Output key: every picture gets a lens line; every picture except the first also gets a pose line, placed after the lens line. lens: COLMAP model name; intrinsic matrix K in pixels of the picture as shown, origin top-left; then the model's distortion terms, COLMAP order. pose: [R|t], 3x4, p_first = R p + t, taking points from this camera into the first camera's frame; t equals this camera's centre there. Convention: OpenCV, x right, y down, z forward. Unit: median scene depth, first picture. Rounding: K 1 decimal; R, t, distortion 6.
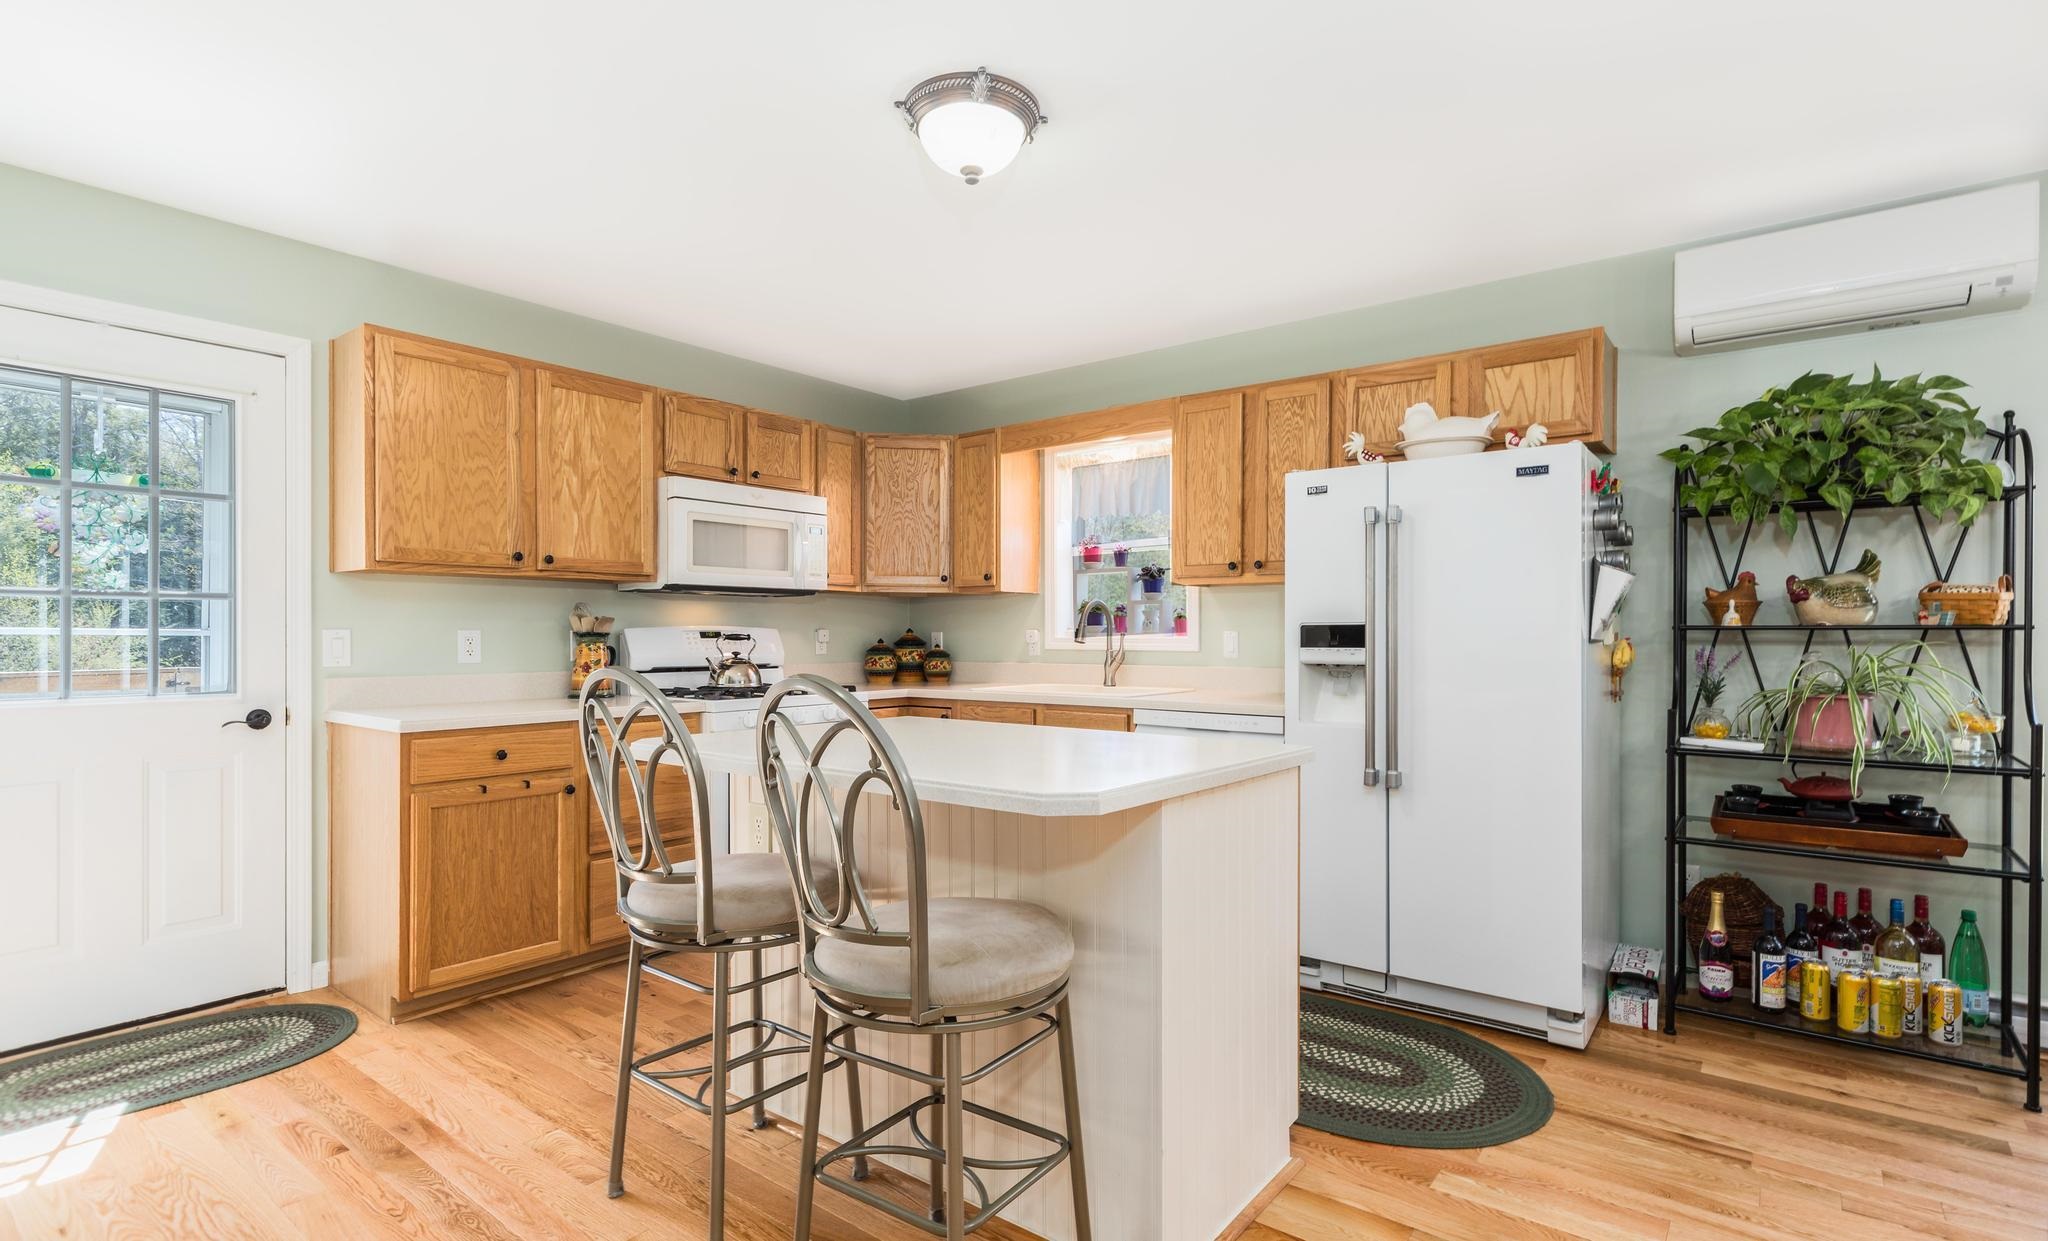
lens RADIAL K [[982.2, 0, 1041.6], [0, 982.2, 638.3], [0, 0, 1]] dist [0.002148, 0.000480]
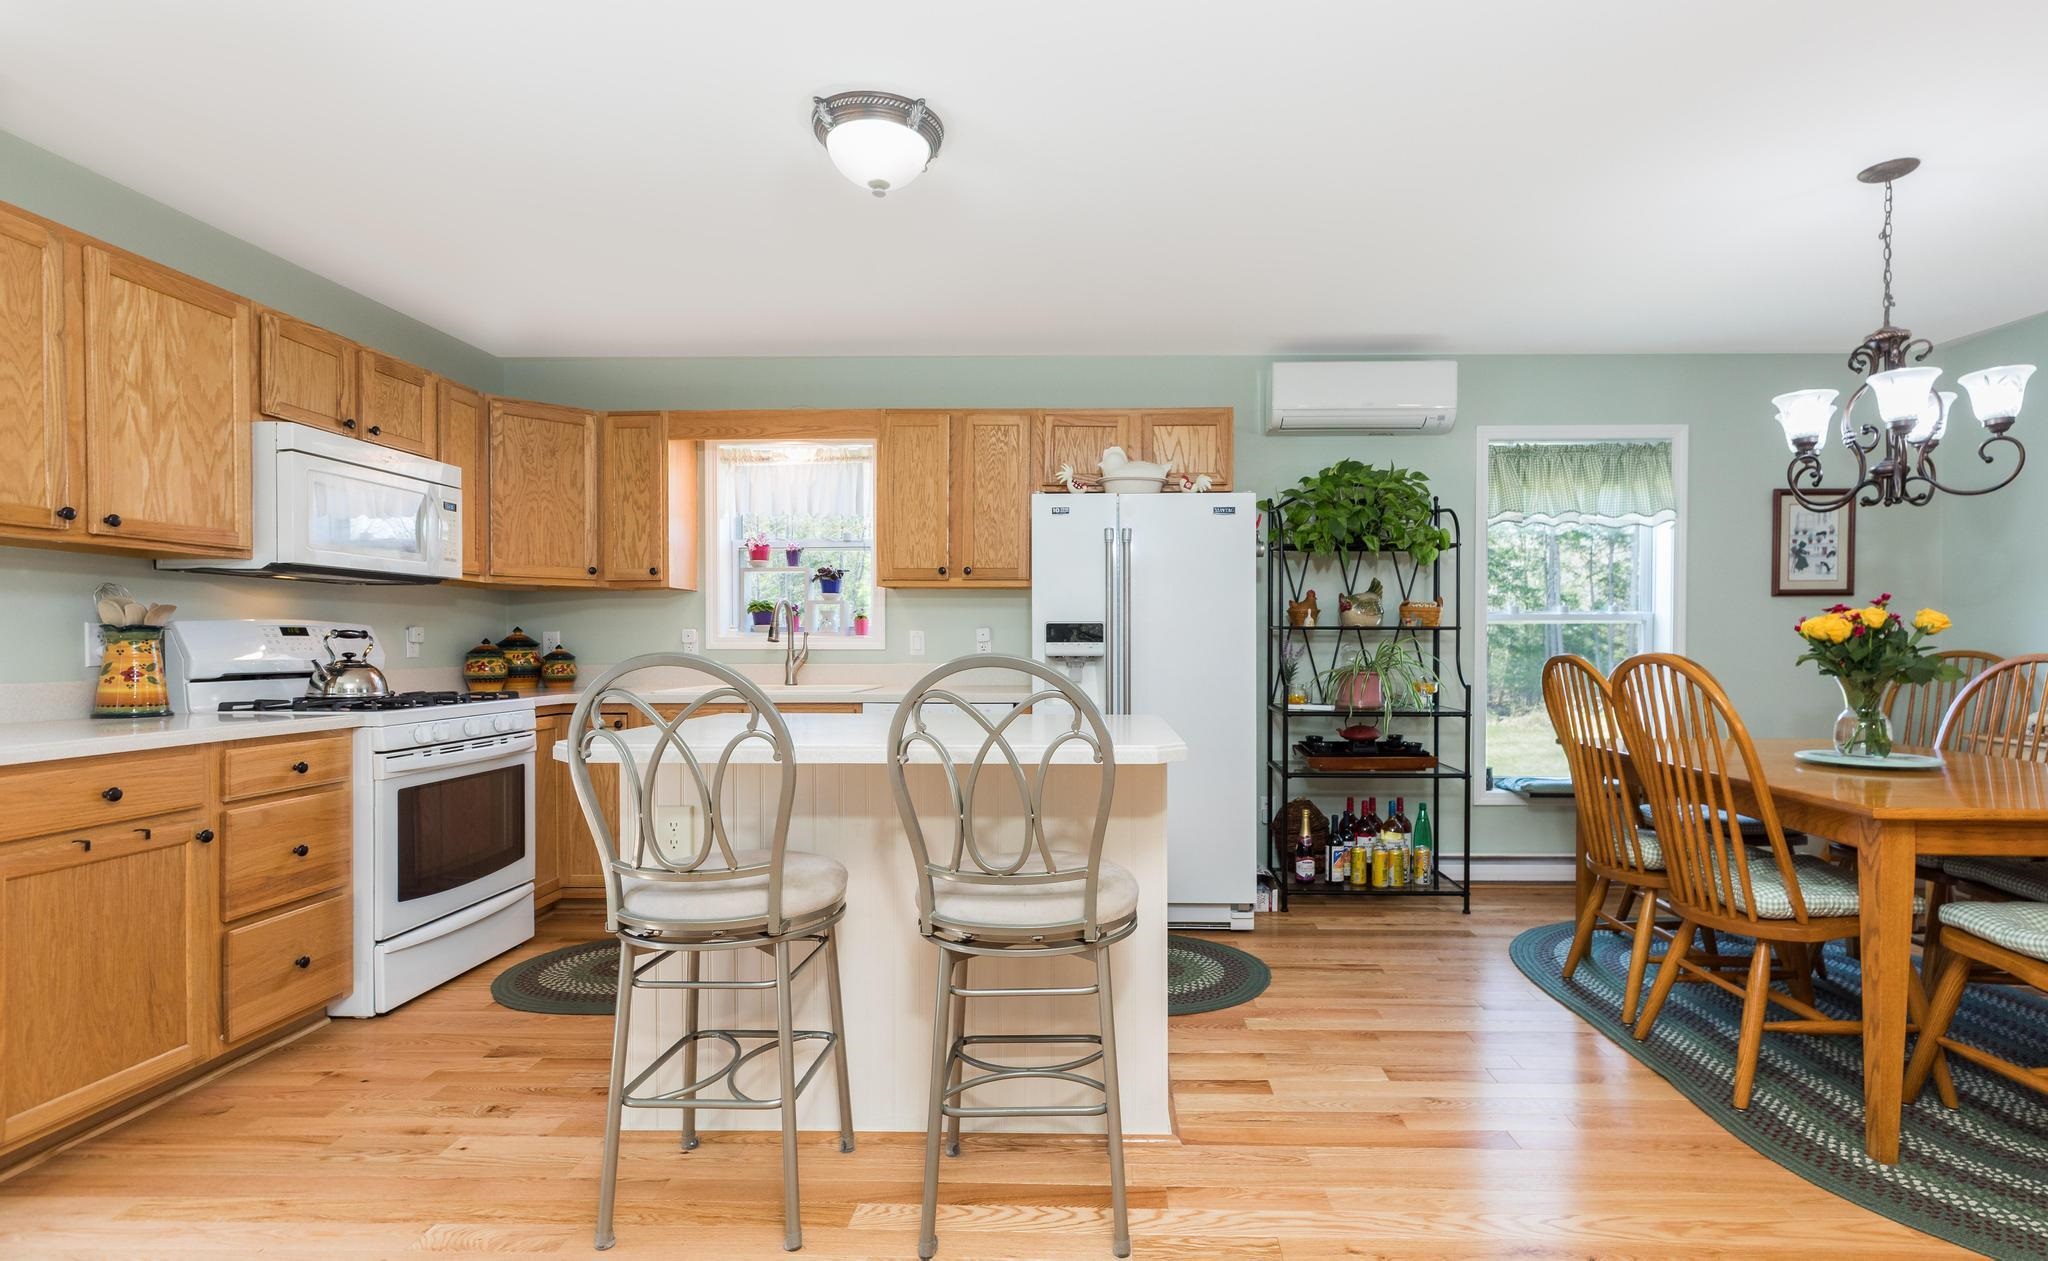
lens RADIAL K [[984.6, 0, 1092.0], [0, 984.6, 653.7], [0, 0, 1]] dist [0.002843, 0.002263]
pose [[0.807457, -0.007131, 0.589883, -0.364794], [0.003101, 0.999964, 0.007844, 0.012787], [-0.589918, -0.004504, 0.807451, 0.009488]]
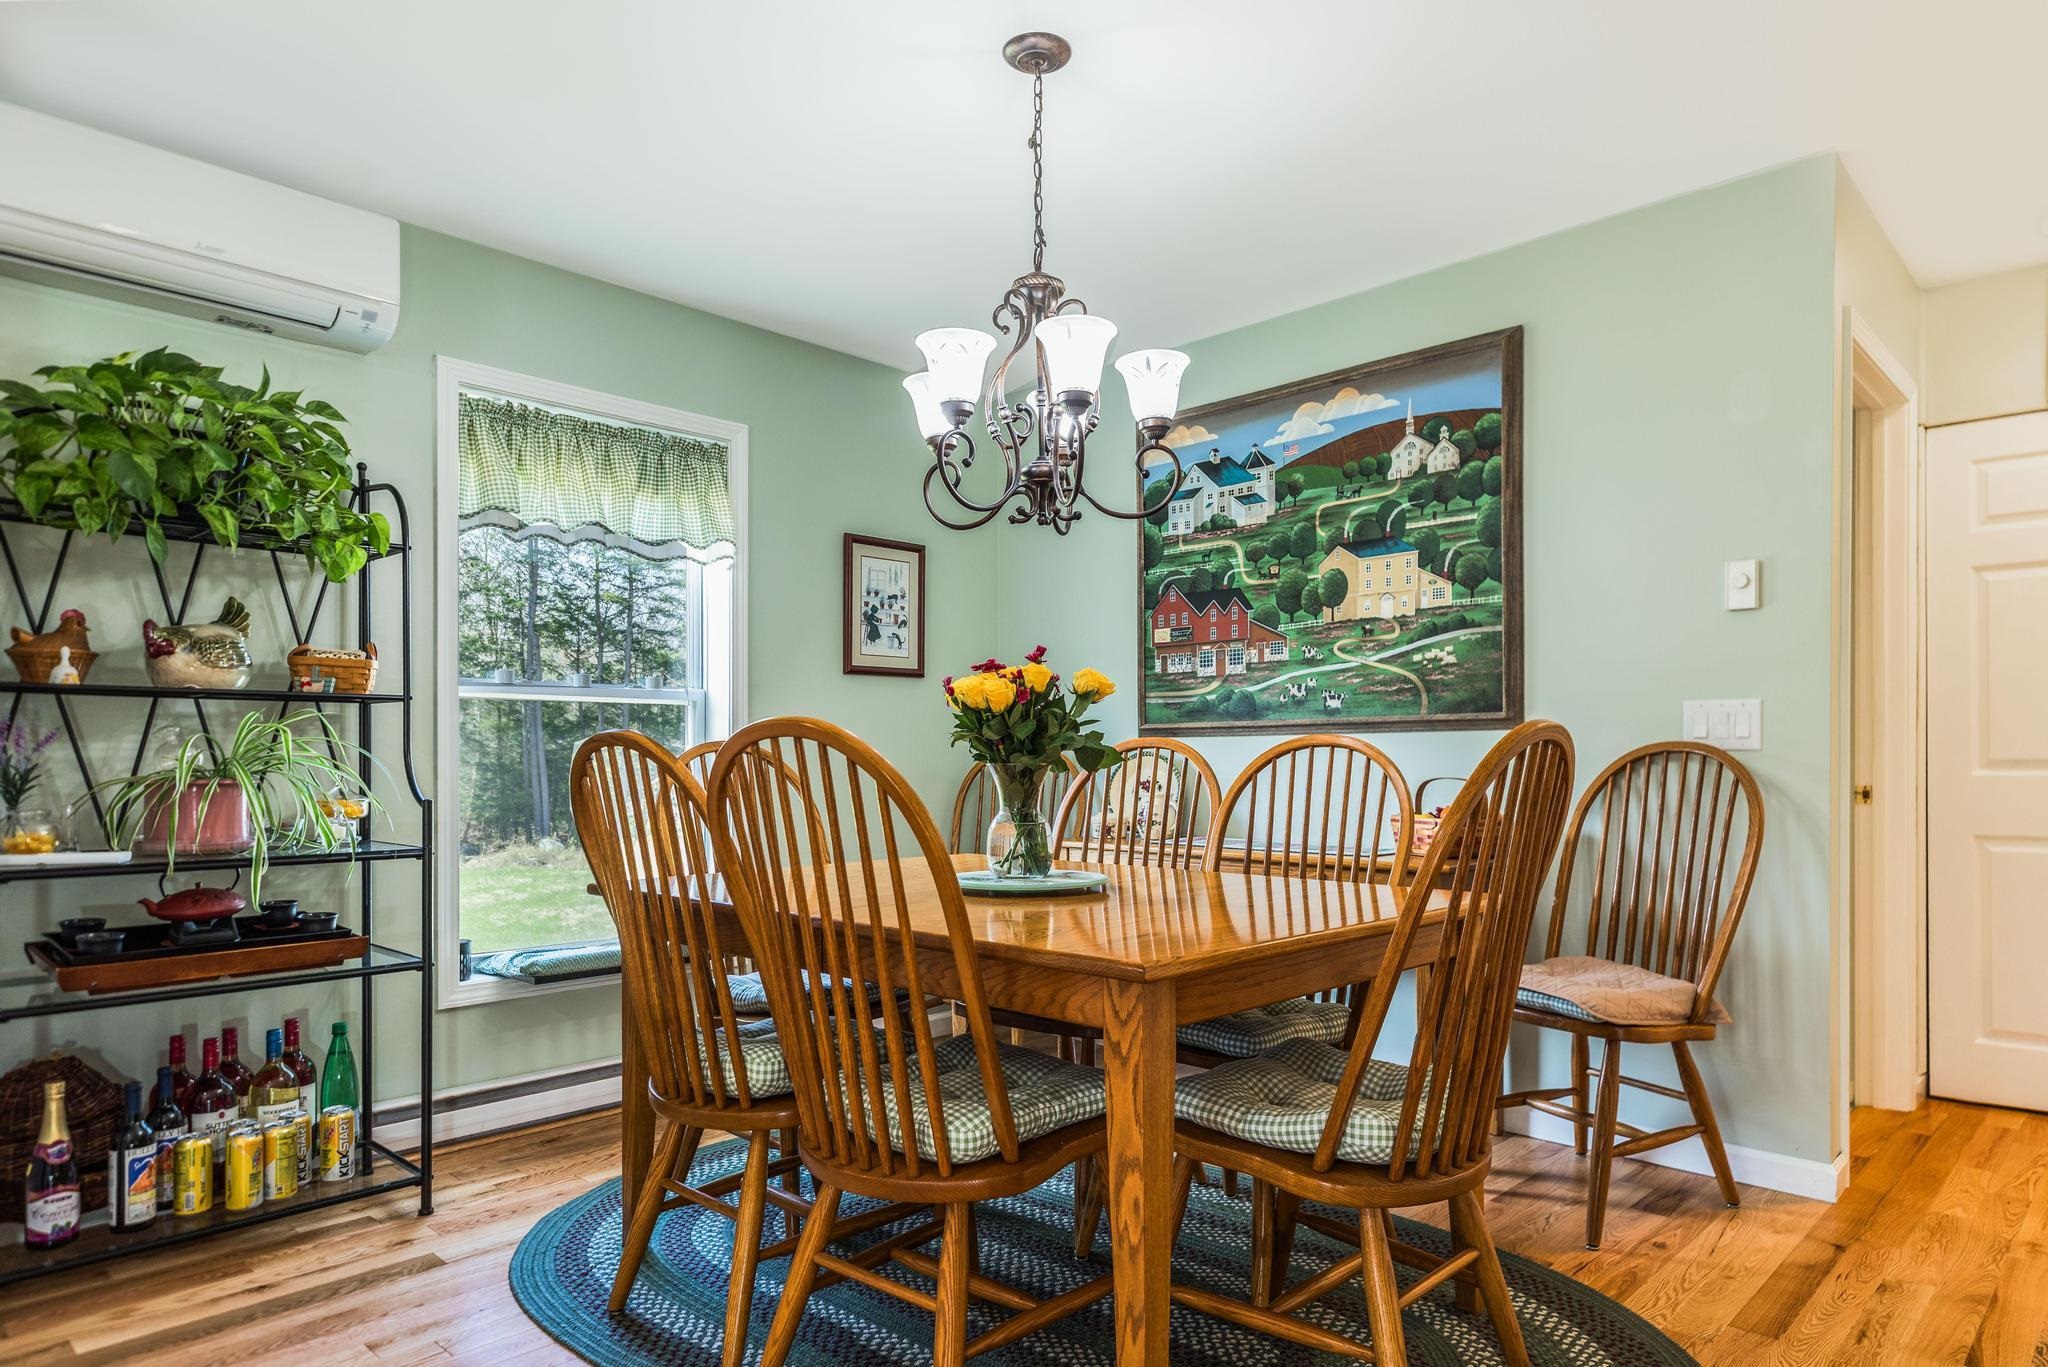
lens RADIAL K [[1224.0, 0, 1054.2], [0, 1224.0, 760.7], [0, 0, 1]] dist [0.005608, 0.002293]
pose [[0.098150, -0.001733, 0.995170, -0.064706], [0.008749, 0.999961, 0.000878, 0.038849], [-0.995133, 0.008621, 0.098162, 0.207822]]
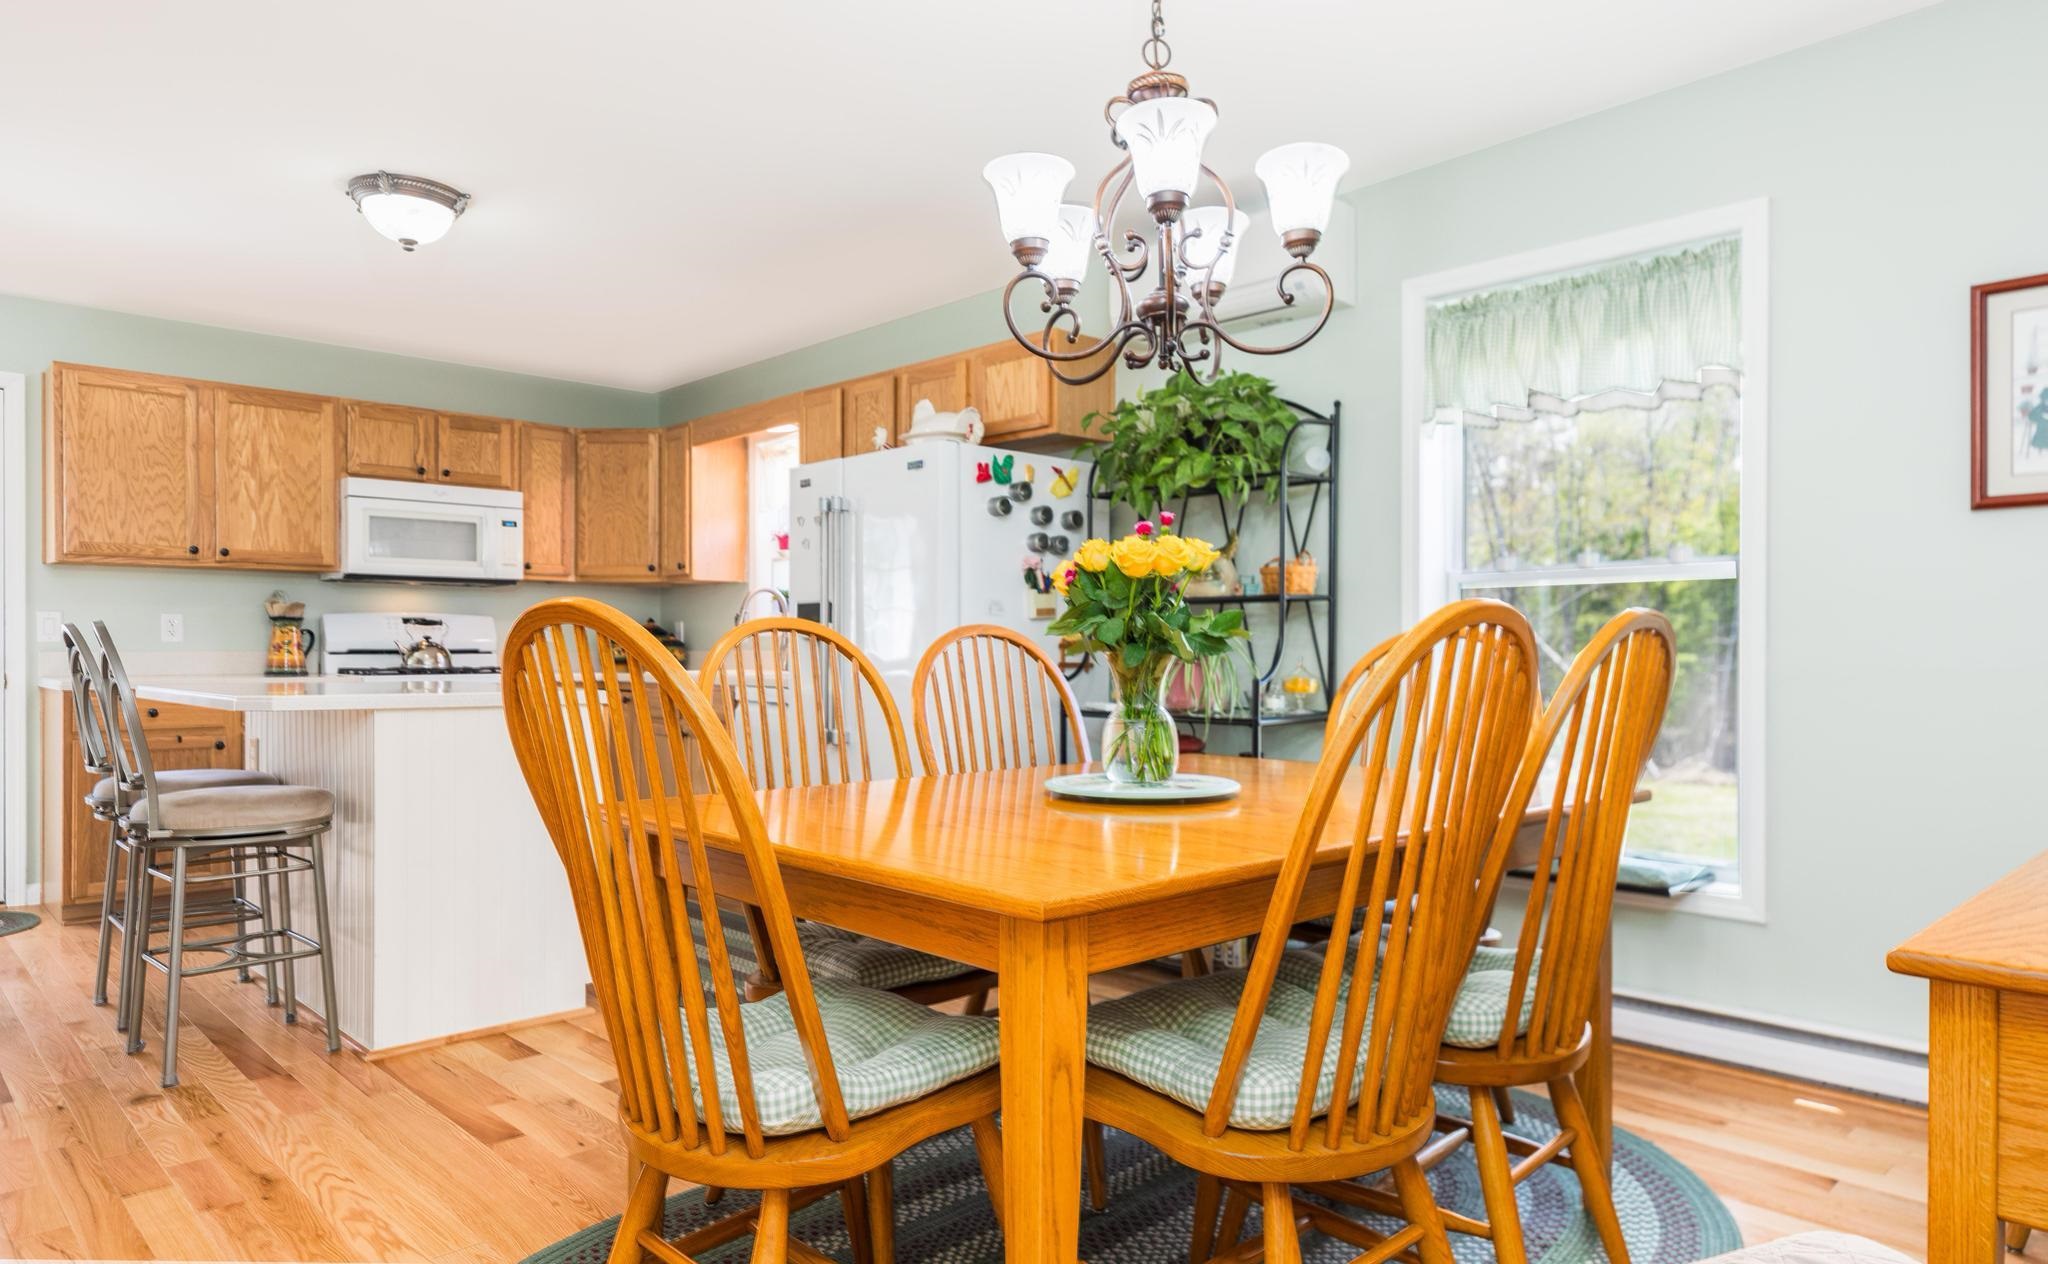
lens RADIAL K [[1276.3, 0, 1034.1], [0, 1276.3, 653.9], [0, 0, 1]] dist [0.013611, -0.002366]
pose [[0.988090, 0.001541, -0.153870, 0.702796], [-0.001819, 0.999997, -0.001669, 0.042566], [0.153867, 0.001929, 0.988090, -0.365845]]
